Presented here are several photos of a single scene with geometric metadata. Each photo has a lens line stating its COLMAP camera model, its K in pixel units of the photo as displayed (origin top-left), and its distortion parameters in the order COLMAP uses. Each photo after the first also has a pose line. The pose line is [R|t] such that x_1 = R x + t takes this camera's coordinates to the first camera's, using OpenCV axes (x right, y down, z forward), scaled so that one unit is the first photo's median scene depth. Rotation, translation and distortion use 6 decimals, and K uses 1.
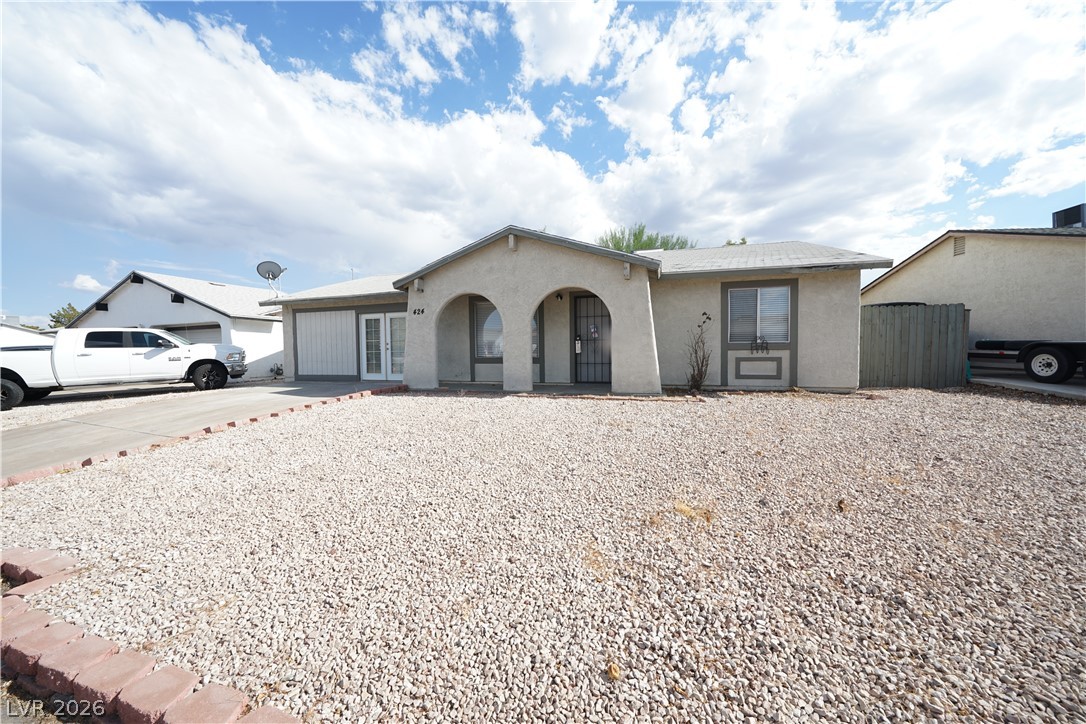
lens RADIAL K [[380.4, 0, 543.7], [0, 380.4, 360.5], [0, 0, 1]] dist [-0.025240, 0.004056]
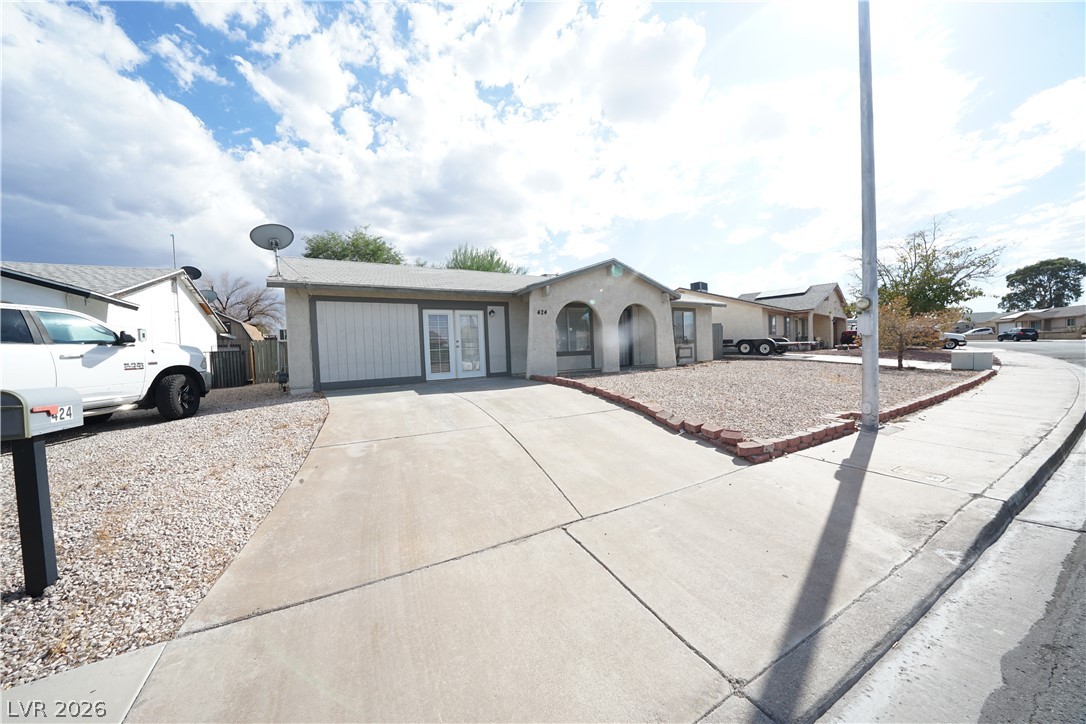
lens RADIAL K [[373.6, 0, 542.2], [0, 373.6, 360.9], [0, 0, 1]] dist [-0.029679, 0.003542]
pose [[0.677249, -0.033823, 0.734976, -0.980997], [0.050562, 0.998721, -0.000631, 0.019513], [-0.734014, 0.037589, 0.678093, 0.178791]]
